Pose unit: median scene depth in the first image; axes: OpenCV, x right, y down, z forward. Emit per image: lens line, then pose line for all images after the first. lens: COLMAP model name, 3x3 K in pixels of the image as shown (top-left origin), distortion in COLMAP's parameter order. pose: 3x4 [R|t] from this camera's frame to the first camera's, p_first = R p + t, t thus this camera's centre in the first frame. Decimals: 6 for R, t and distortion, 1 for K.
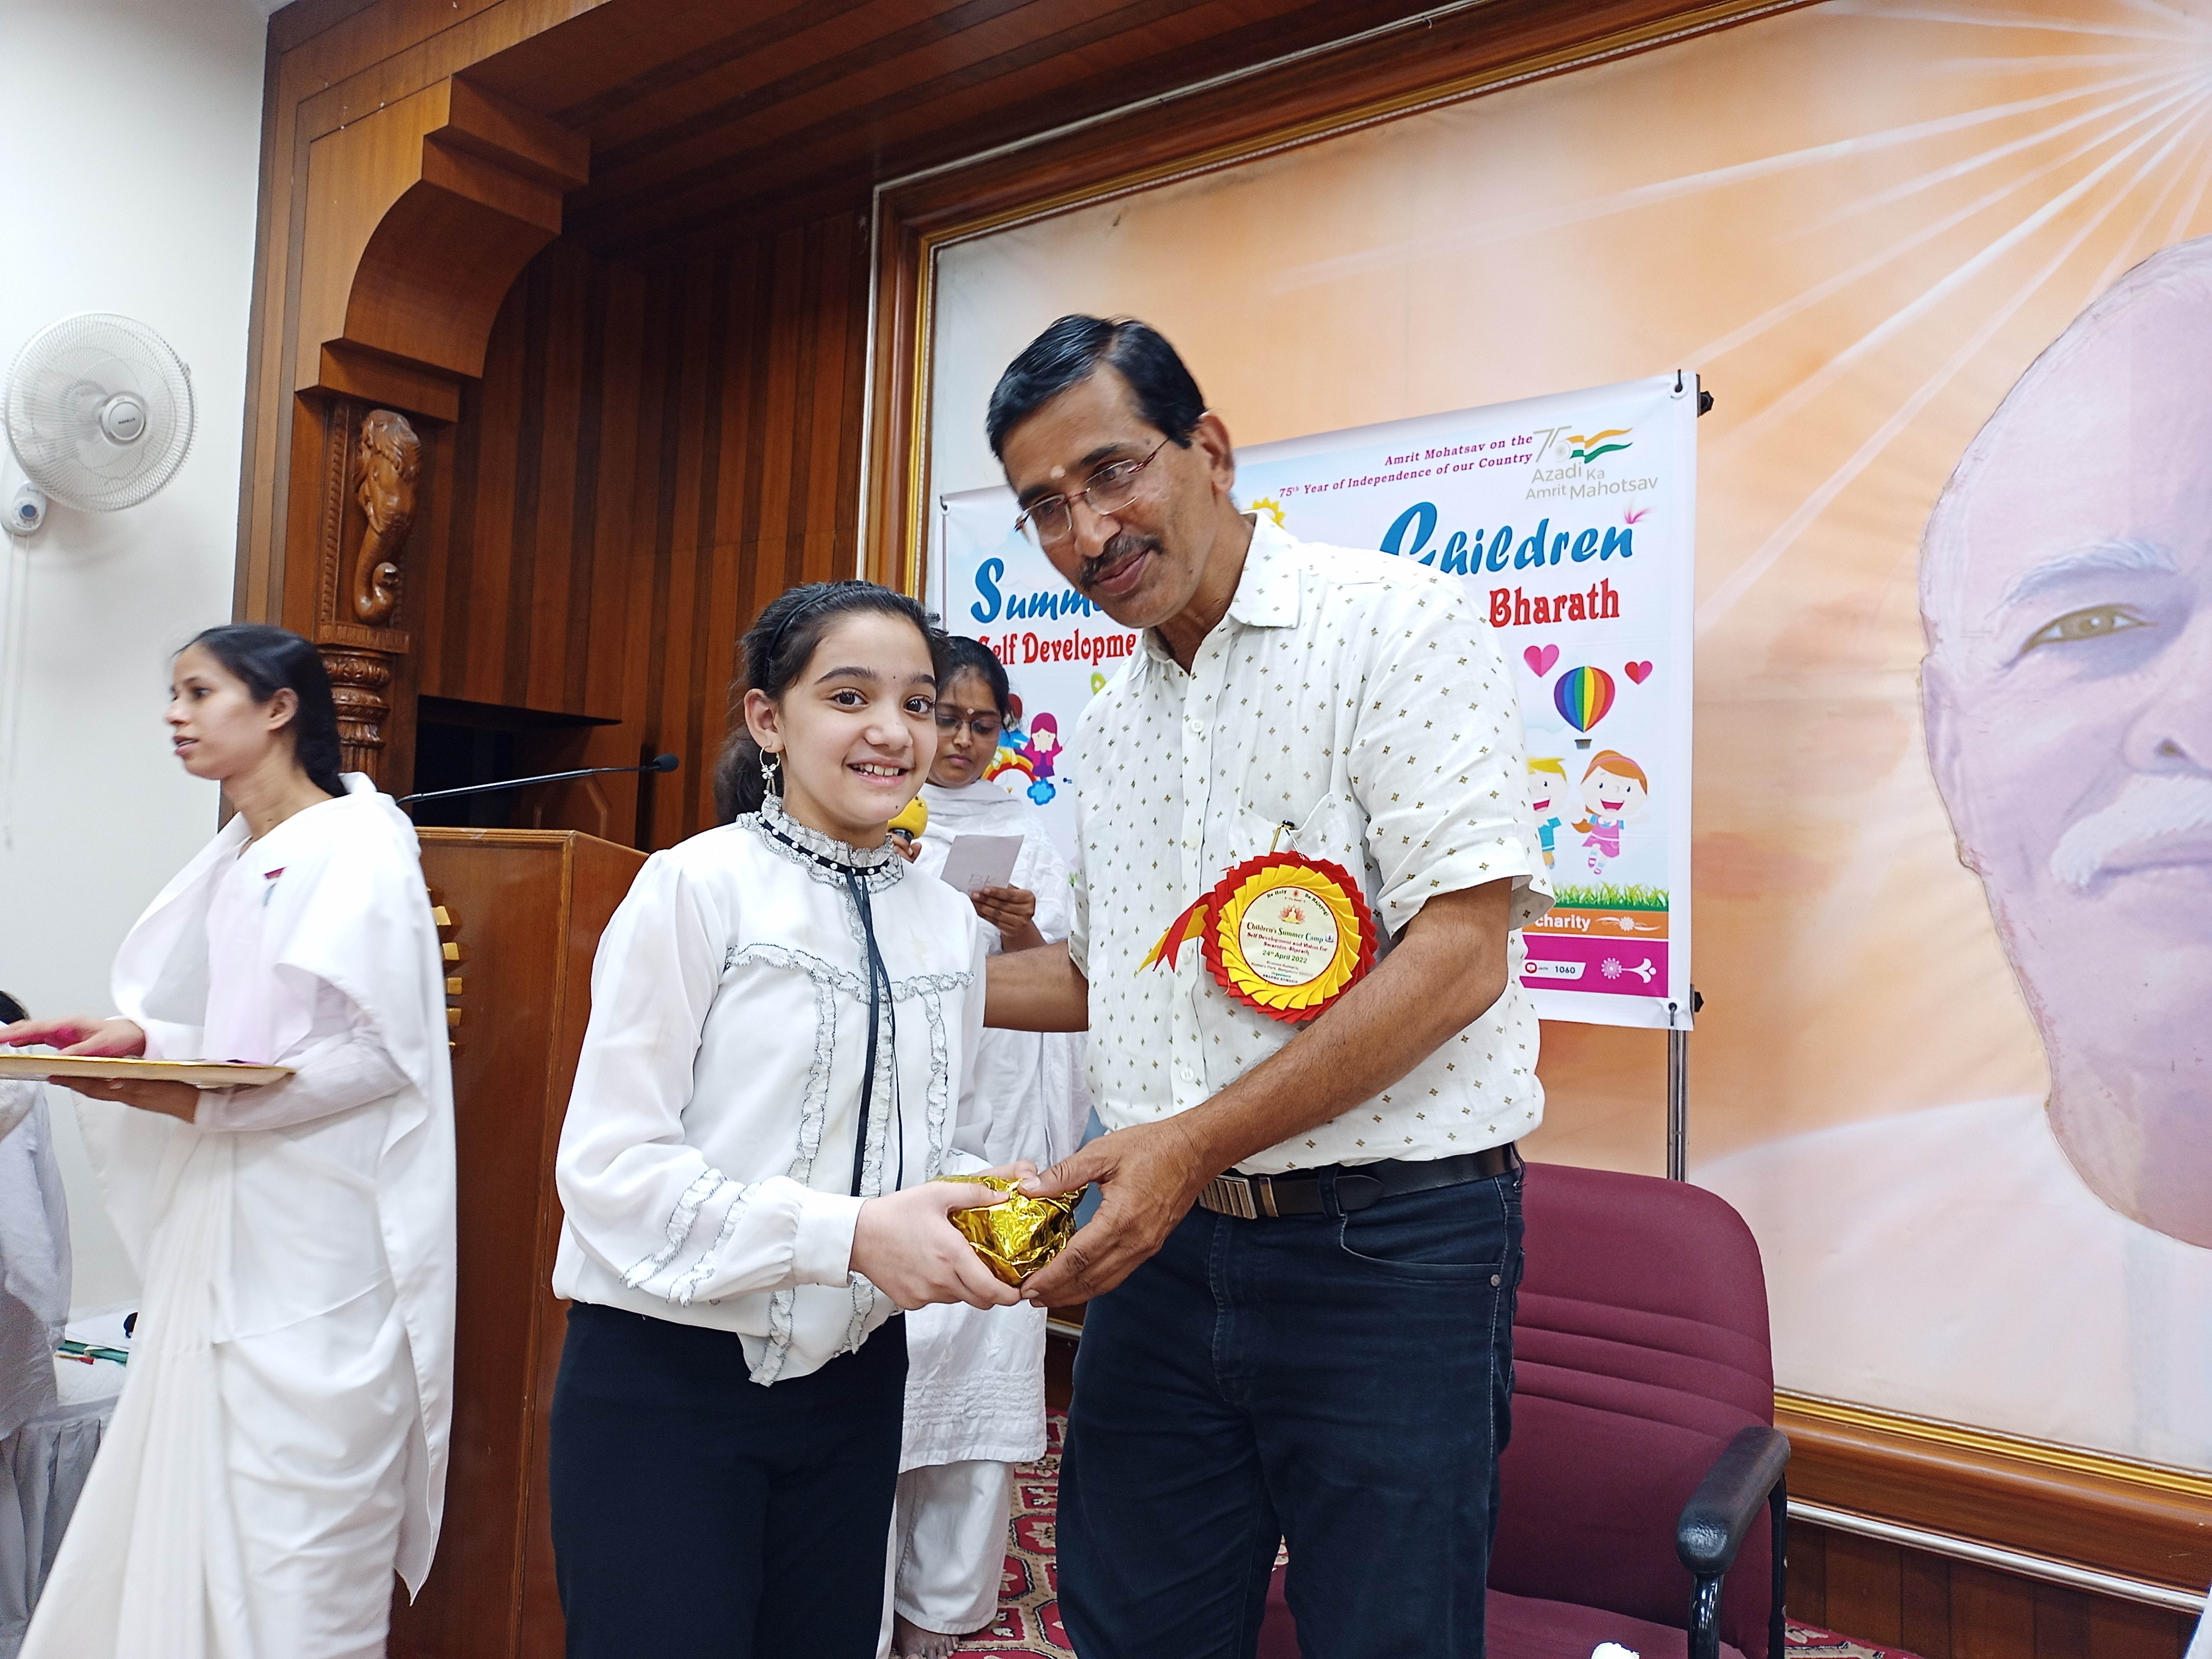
lens RADIAL K [[1597.8, 0, 1167.4], [0, 1597.8, 846.3], [0, 0, 1]] dist [0.018607, -0.020024]
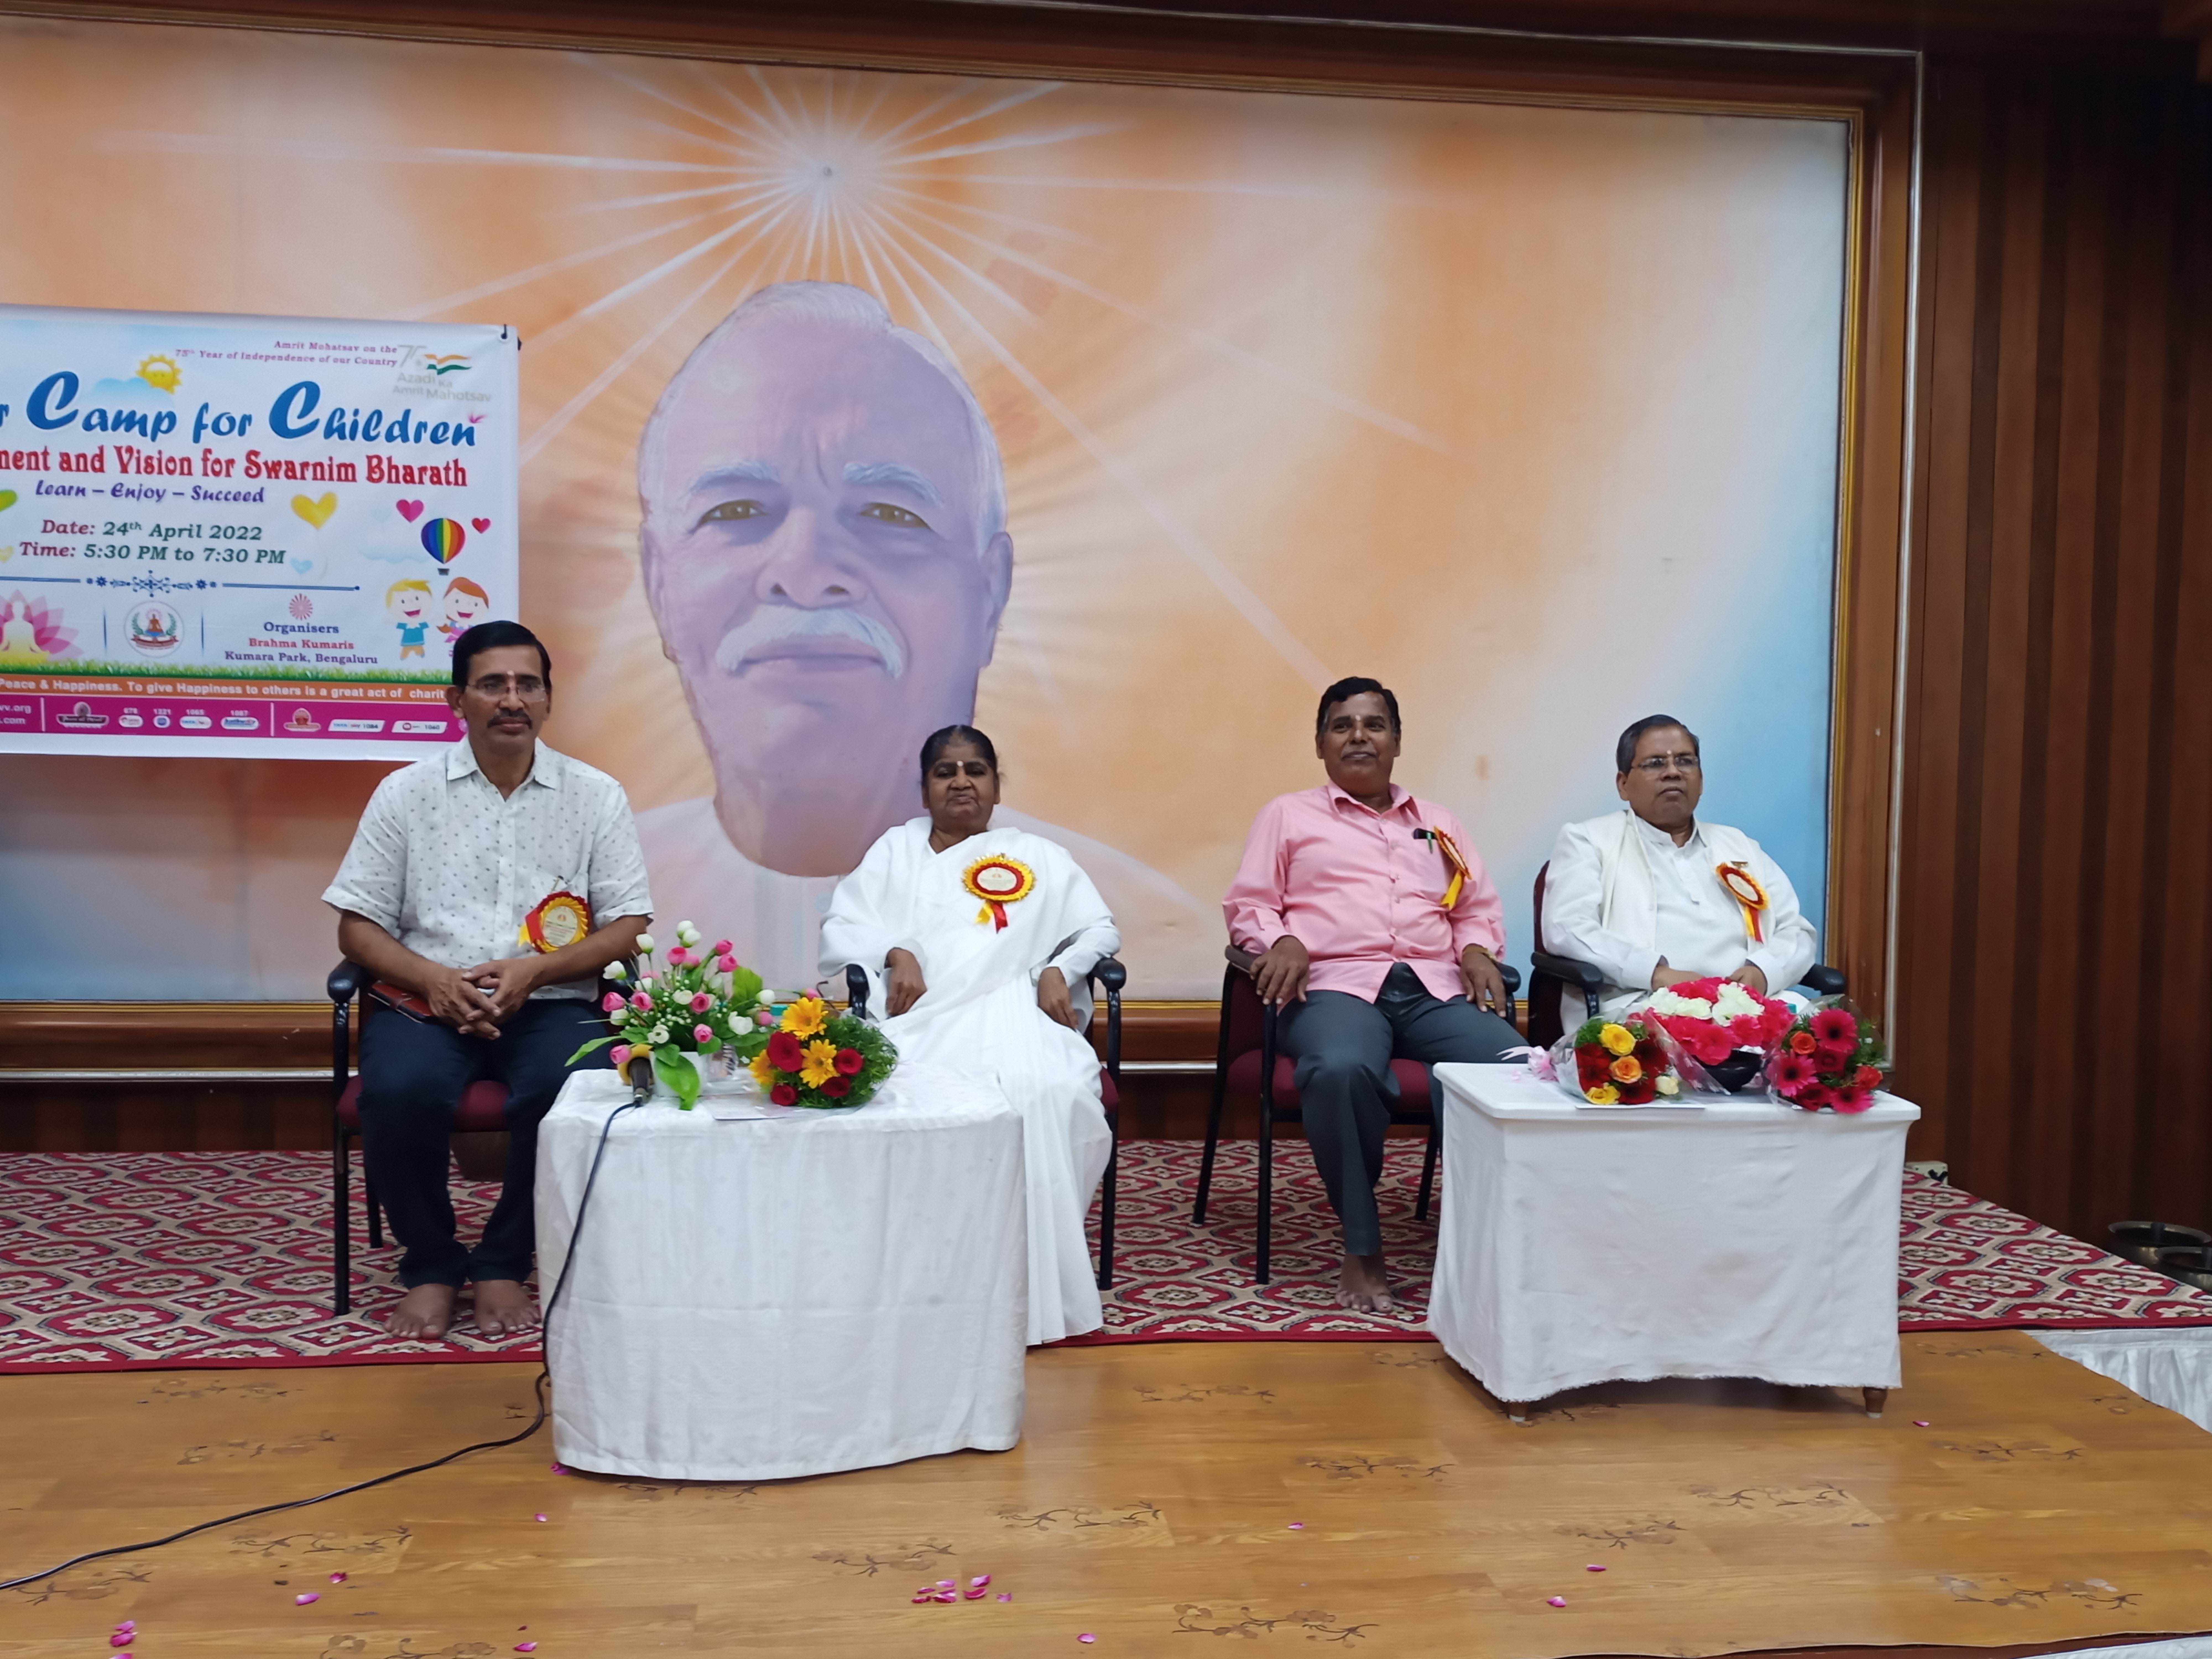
lens RADIAL K [[2219.3, 0, 1097.2], [0, 2219.3, 813.2], [0, 0, 1]] dist [0.082765, 0.000000]
pose [[0.722431, -0.043948, 0.690045, -0.722904], [-0.017714, 0.996474, 0.082009, -0.022632], [-0.691216, -0.071470, 0.719105, -0.891114]]
